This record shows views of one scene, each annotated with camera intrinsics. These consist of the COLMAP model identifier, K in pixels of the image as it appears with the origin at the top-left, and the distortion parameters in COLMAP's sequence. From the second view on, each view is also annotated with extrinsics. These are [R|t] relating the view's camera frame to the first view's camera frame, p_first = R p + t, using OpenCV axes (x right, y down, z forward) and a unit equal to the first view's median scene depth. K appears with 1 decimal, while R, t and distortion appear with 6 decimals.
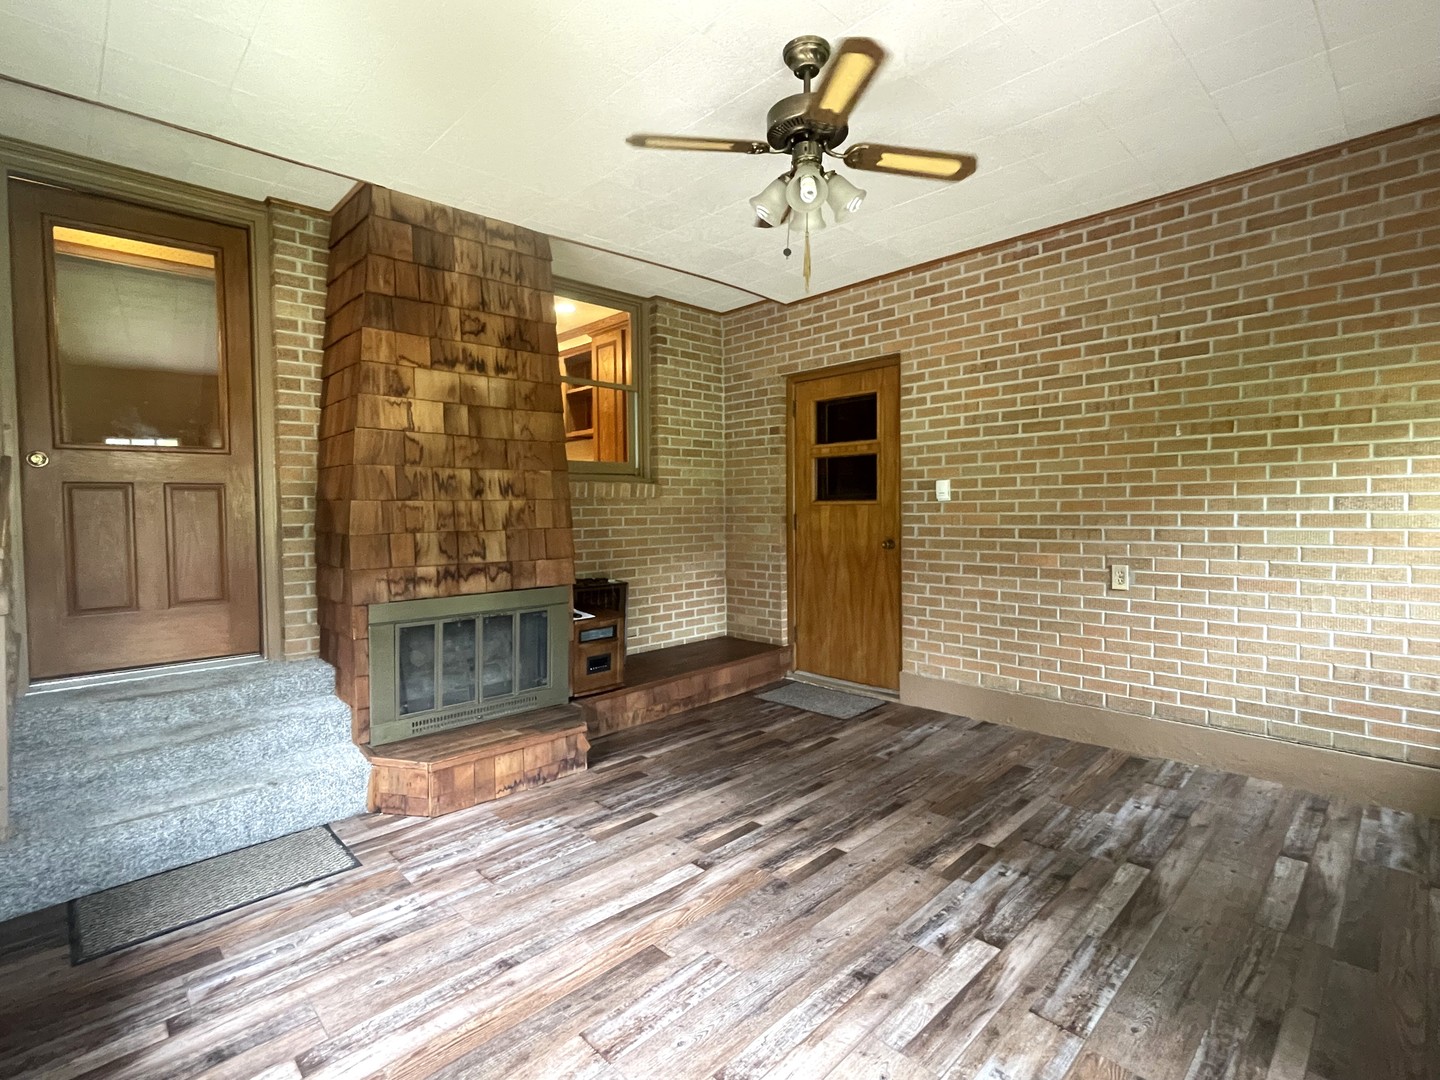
lens RADIAL K [[692.7, 0, 714.5], [0, 692.7, 531.5], [0, 0, 1]] dist [-0.007139, 0.004154]
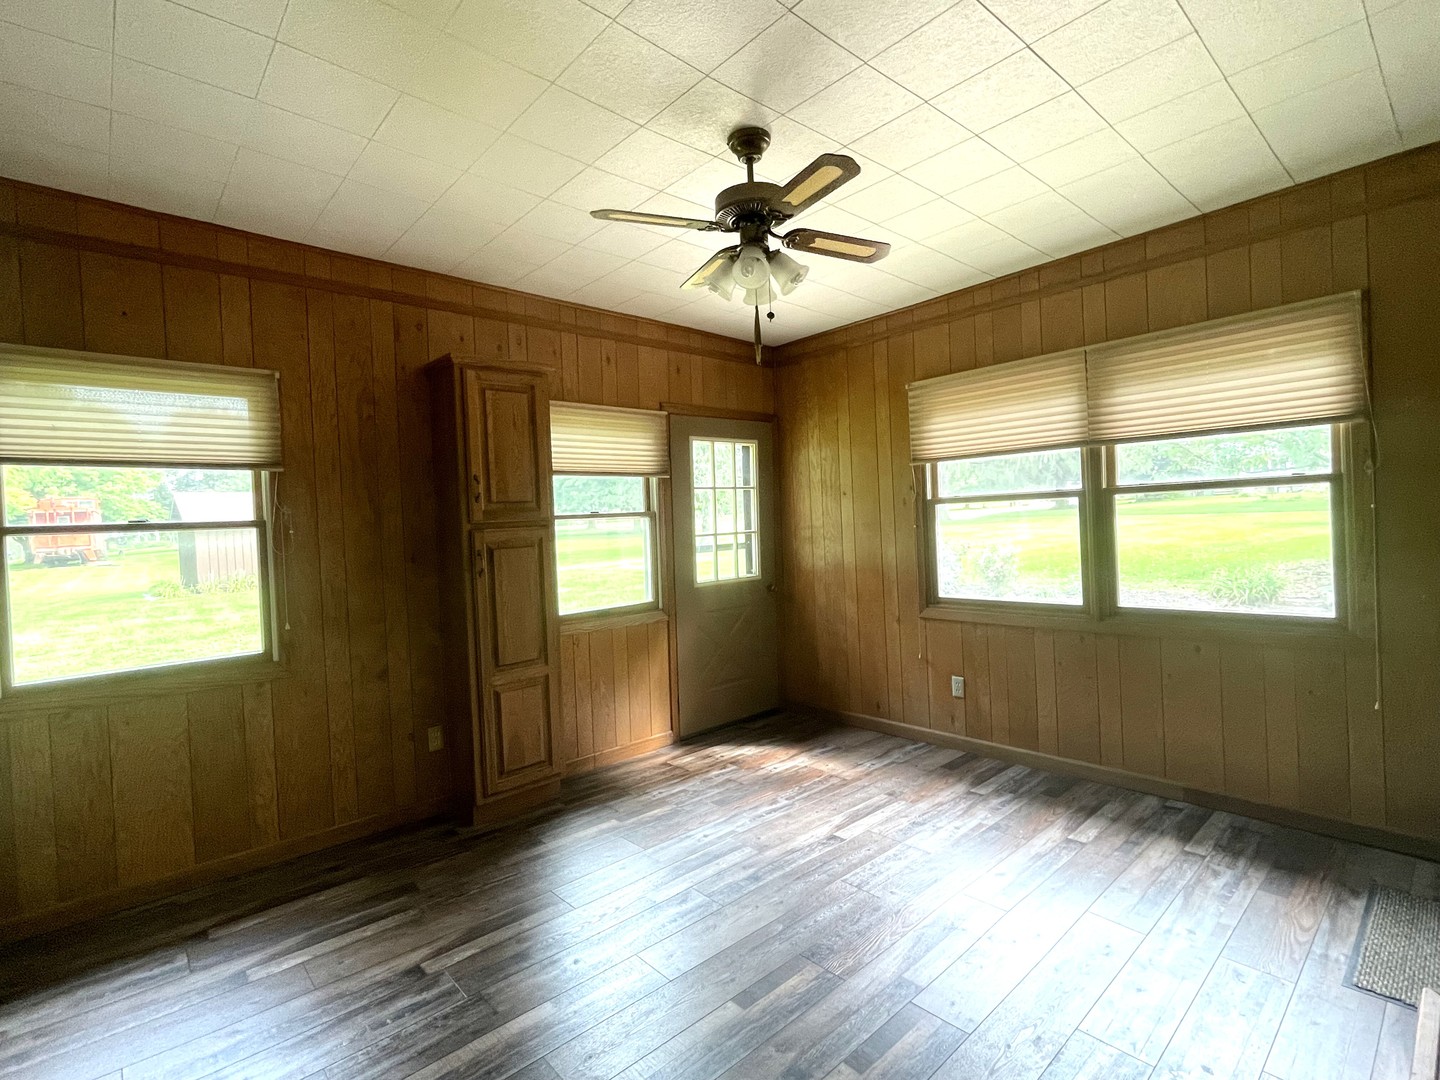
lens RADIAL K [[692.7, 0, 714.5], [0, 692.7, 531.5], [0, 0, 1]] dist [-0.007139, 0.004154]
pose [[-0.997982, 0.055077, 0.031588, 0.186329], [0.056833, 0.996716, 0.057689, -0.147453], [-0.028307, 0.059368, -0.997835, 2.113139]]
